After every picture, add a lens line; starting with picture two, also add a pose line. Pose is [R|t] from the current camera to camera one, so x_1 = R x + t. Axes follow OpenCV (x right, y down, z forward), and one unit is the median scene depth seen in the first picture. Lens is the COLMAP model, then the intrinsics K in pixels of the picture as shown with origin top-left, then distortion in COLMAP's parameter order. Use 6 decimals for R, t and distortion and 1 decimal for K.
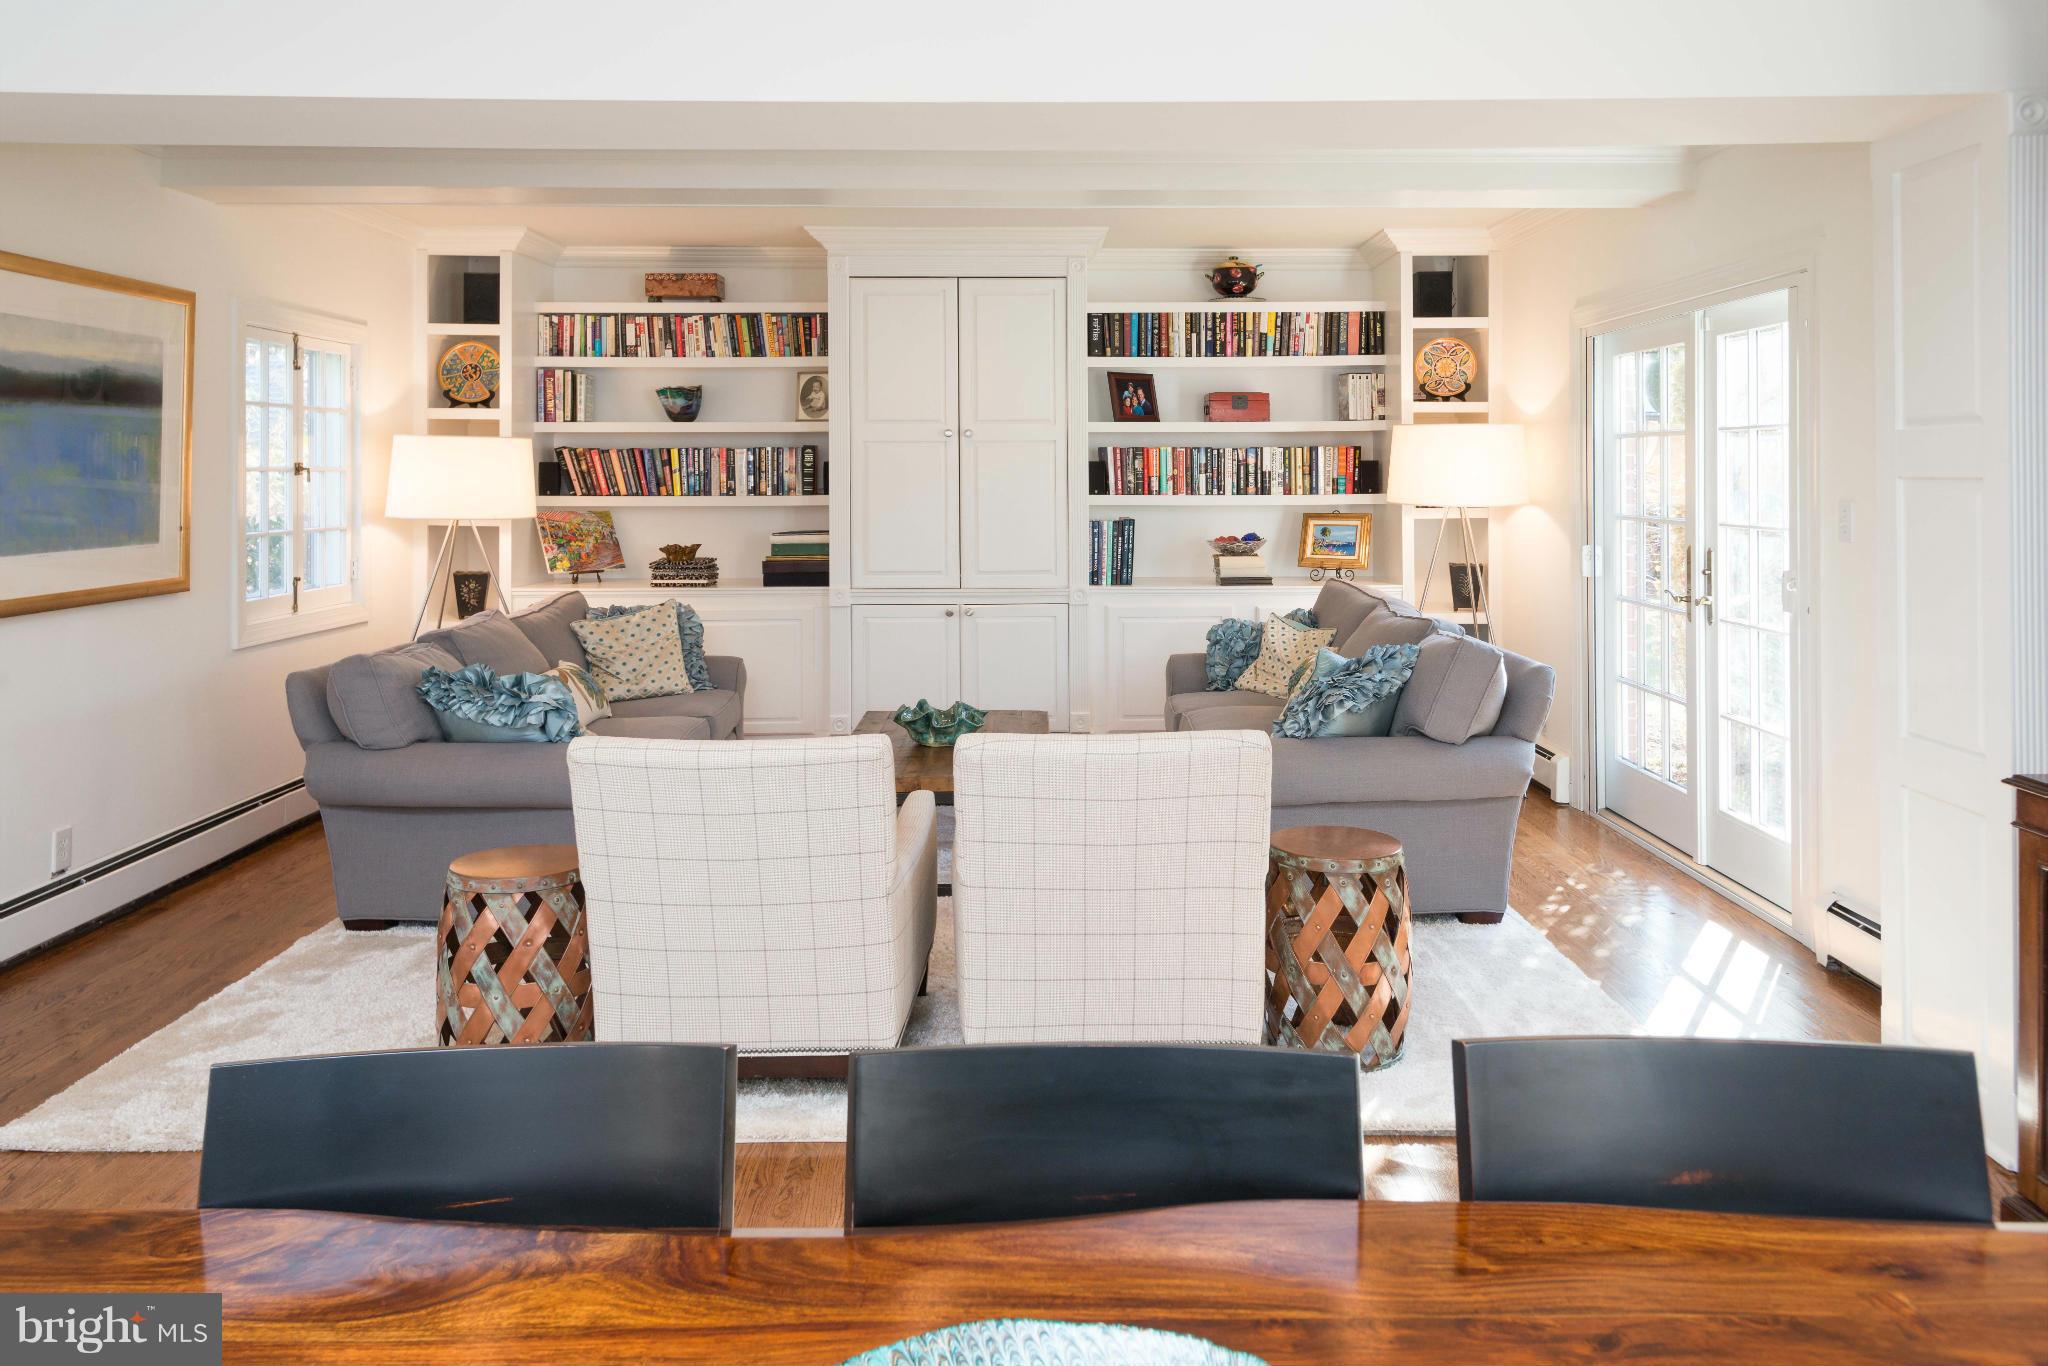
lens RADIAL K [[1552.7, 0, 1039.3], [0, 1552.7, 474.0], [0, 0, 1]] dist [0.048856, 0.000368]
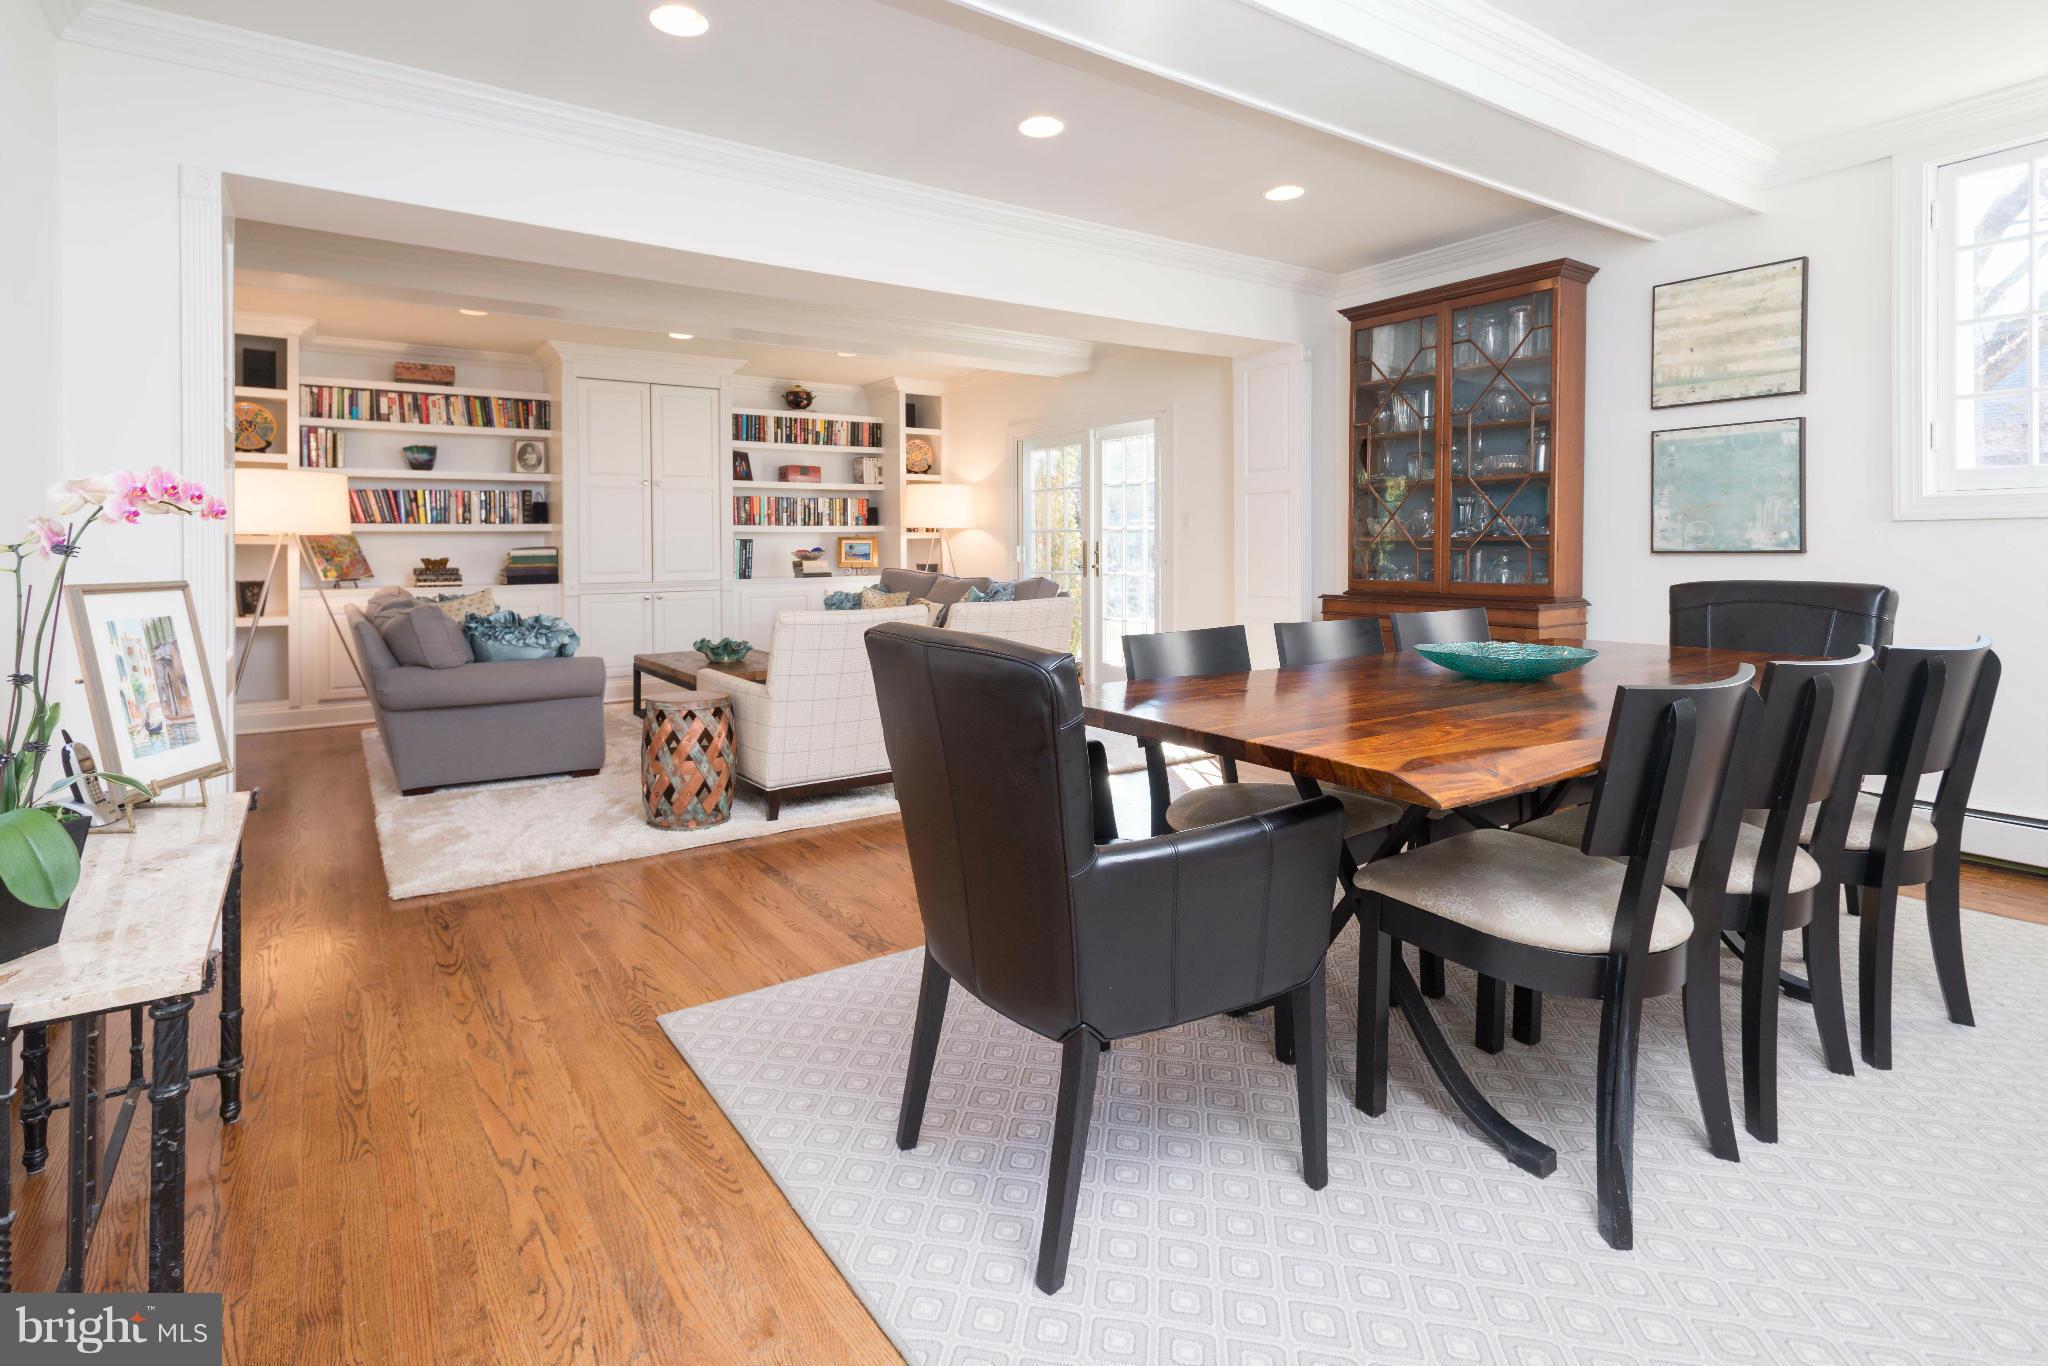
lens RADIAL K [[1052.8, 0, 1035.8], [0, 1052.8, 534.5], [0, 0, 1]] dist [0.015676, -0.001265]
pose [[0.819846, 0.001316, 0.572583, -0.324781], [0.008439, 0.999861, -0.014381, 0.041758], [-0.572522, 0.016622, 0.819721, -0.085547]]
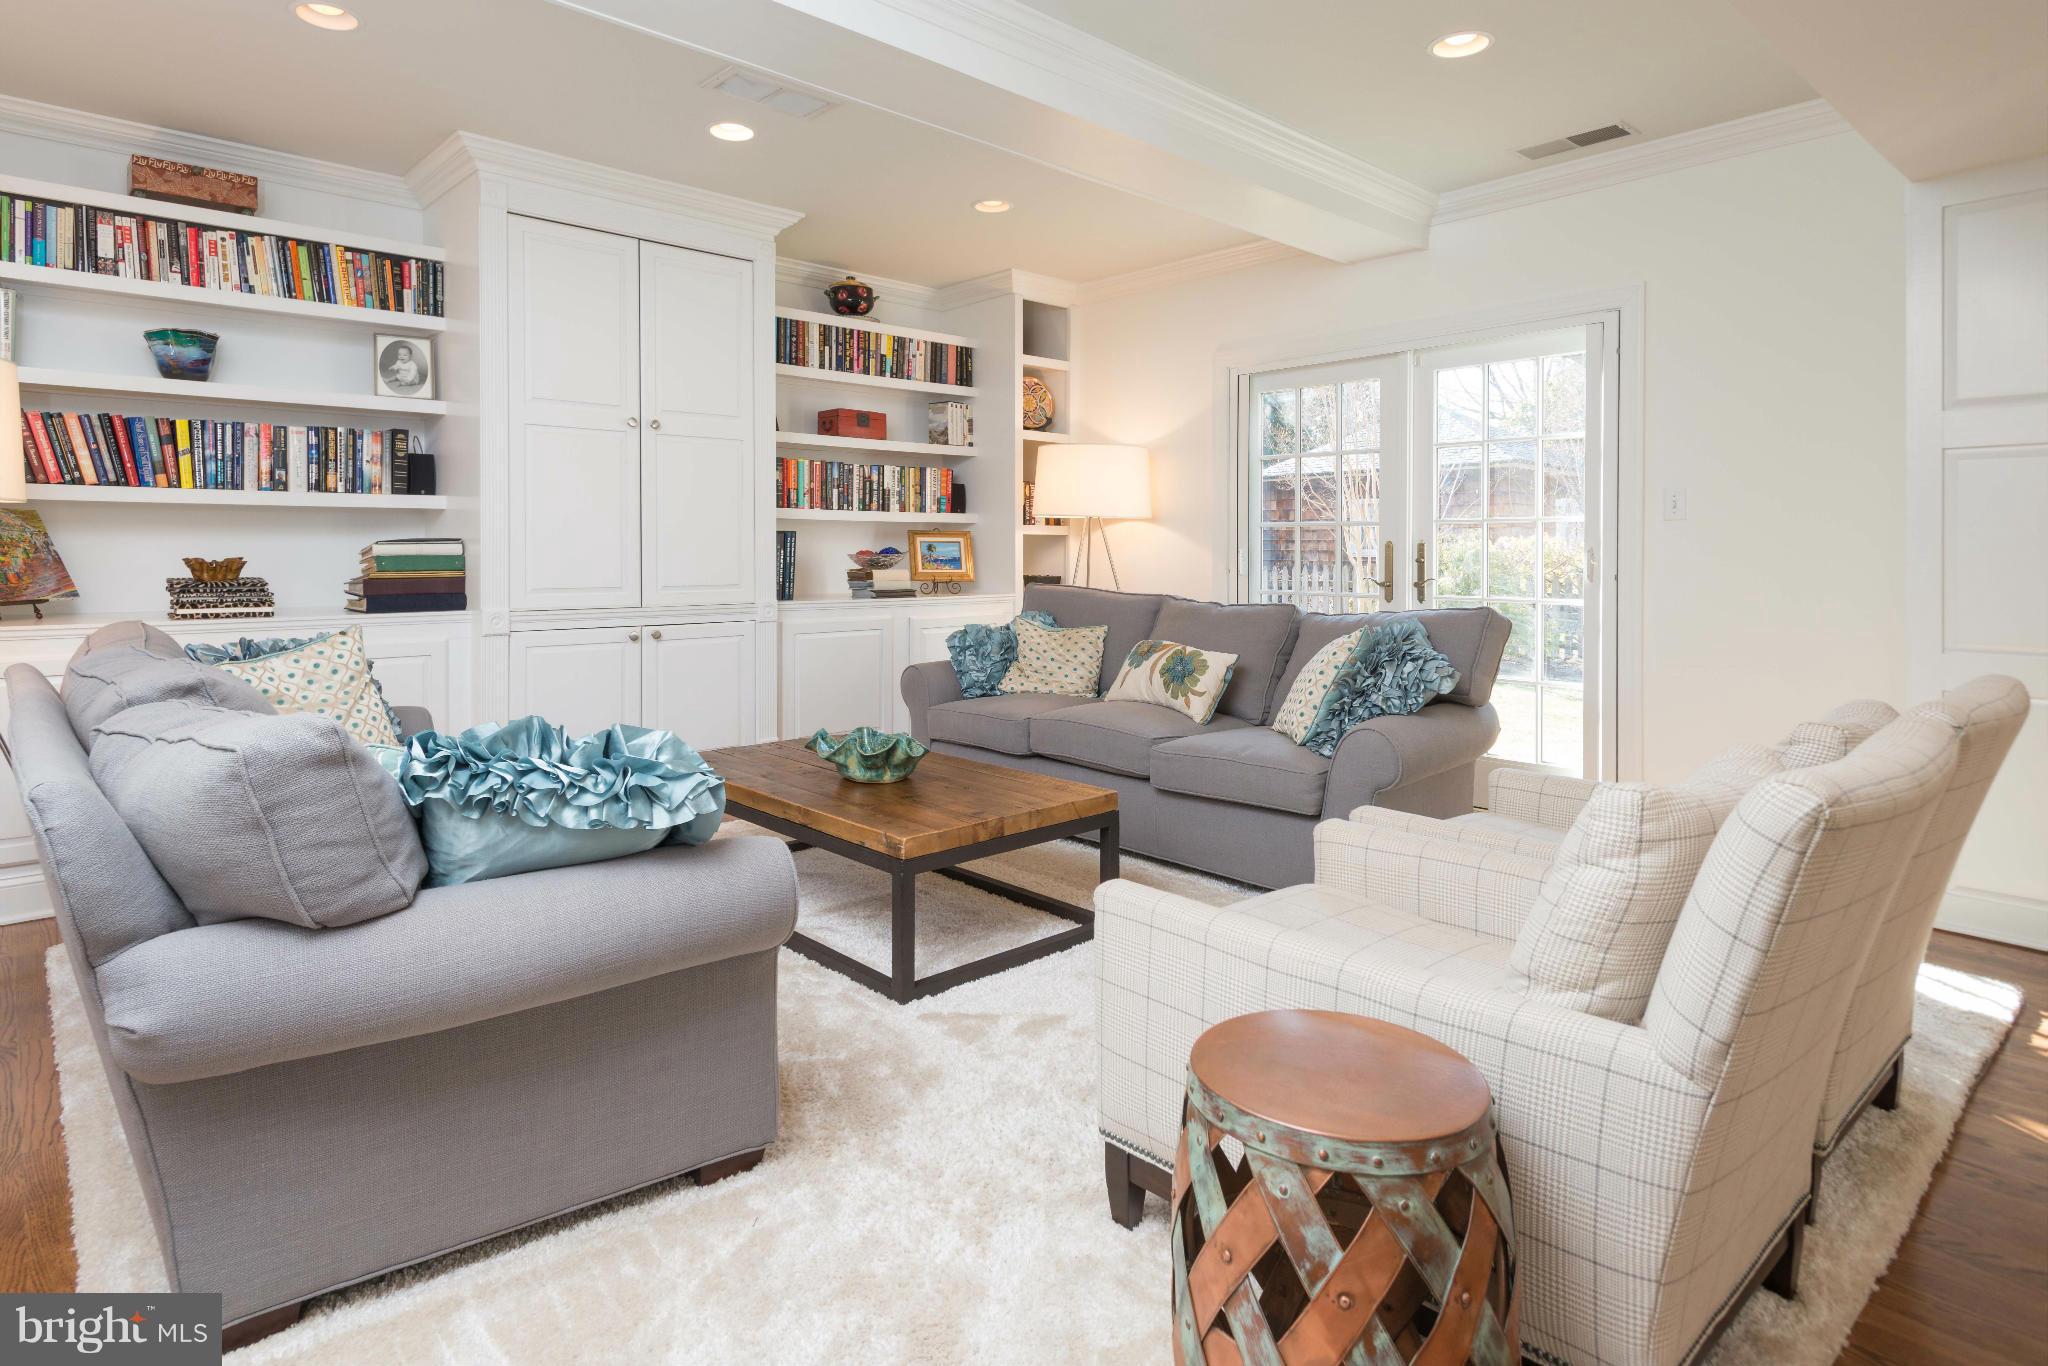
lens RADIAL K [[1142.6, 0, 1029.8], [0, 1142.6, 549.5], [0, 0, 1]] dist [-0.013470, 0.000151]
pose [[0.732177, 0.005145, 0.681095, -0.300788], [-0.001153, 0.999979, -0.006315, 0.043445], [-0.681113, 0.003839, 0.732168, 0.384548]]
